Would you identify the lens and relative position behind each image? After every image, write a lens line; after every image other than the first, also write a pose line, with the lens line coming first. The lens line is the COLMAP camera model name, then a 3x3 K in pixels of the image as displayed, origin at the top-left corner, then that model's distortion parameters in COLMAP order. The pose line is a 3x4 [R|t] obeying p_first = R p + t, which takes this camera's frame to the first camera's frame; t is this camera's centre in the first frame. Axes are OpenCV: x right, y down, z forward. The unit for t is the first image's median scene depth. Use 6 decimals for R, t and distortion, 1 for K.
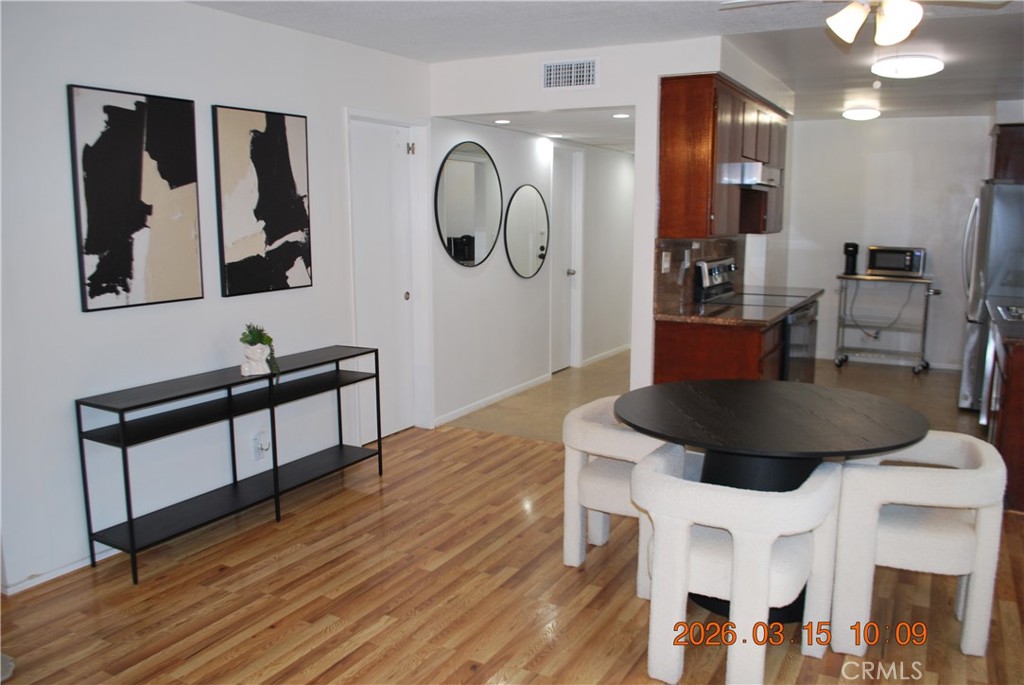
lens RADIAL K [[808.2, 0, 516.7], [0, 808.2, 345.4], [0, 0, 1]] dist [-0.085010, 0.021691]
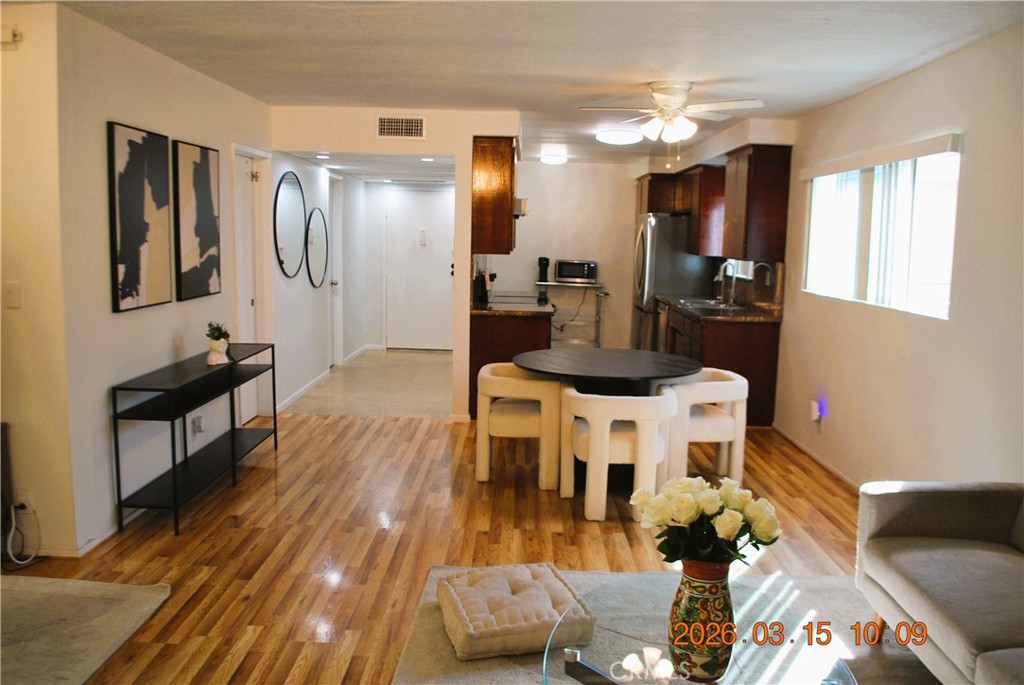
lens RADIAL K [[808.2, 0, 520.8], [0, 808.2, 345.0], [0, 0, 1]] dist [-0.085010, 0.021691]
pose [[0.879464, -0.045972, 0.473740, -0.545641], [0.055302, 0.998453, -0.005772, 0.043781], [-0.472742, 0.031275, 0.880646, -0.309660]]
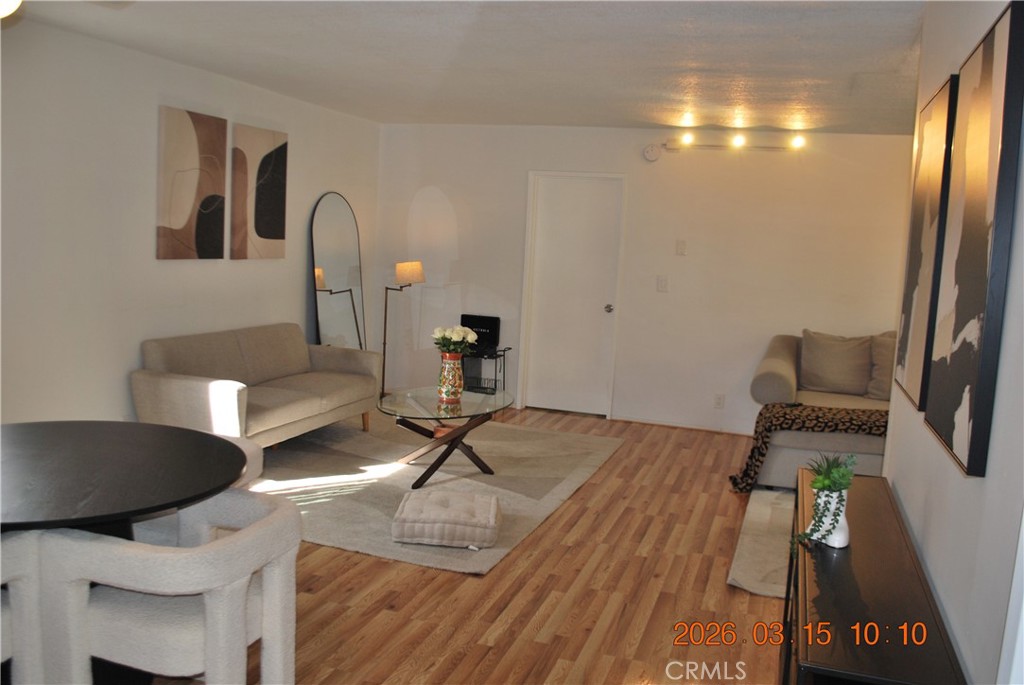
lens RADIAL K [[876.5, 0, 516.4], [0, 876.5, 342.9], [0, 0, 1]] dist [-0.044402, -0.001592]
pose [[-0.980511, -0.033483, -0.193592, 0.024198], [-0.086402, 0.958456, 0.271841, -0.278006], [0.176447, 0.283270, -0.942669, 1.677712]]
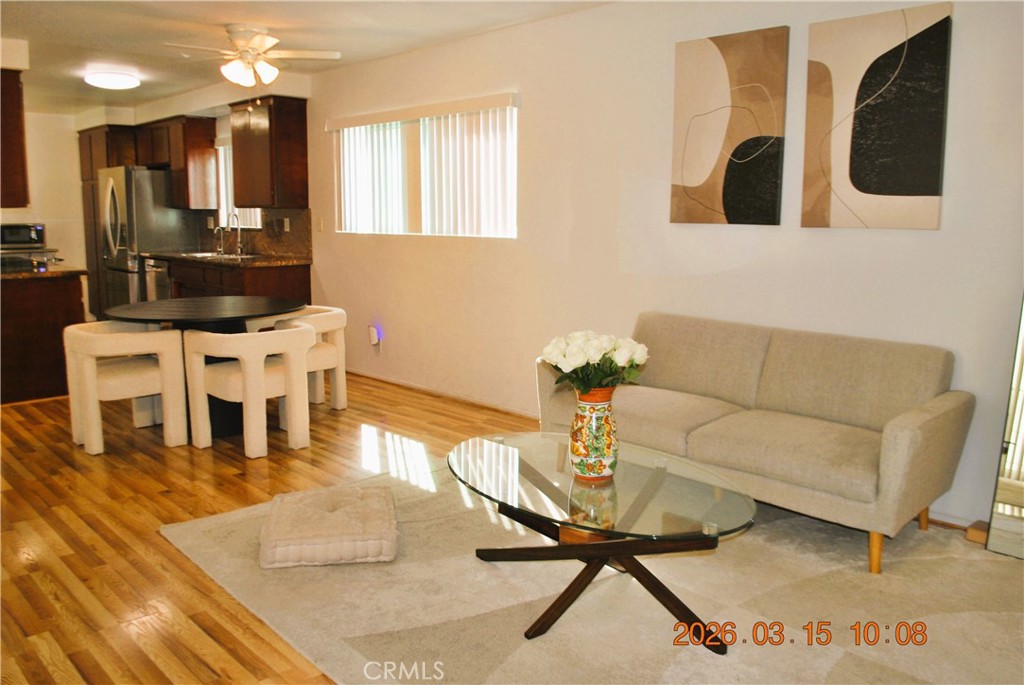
lens RADIAL K [[808.2, 0, 519.2], [0, 808.2, 347.0], [0, 0, 1]] dist [-0.085010, 0.021691]
pose [[0.289742, -0.156325, 0.944252, -0.906041], [0.146794, 0.982157, 0.117557, 0.057408], [-0.945781, 0.104549, 0.307520, -0.045774]]
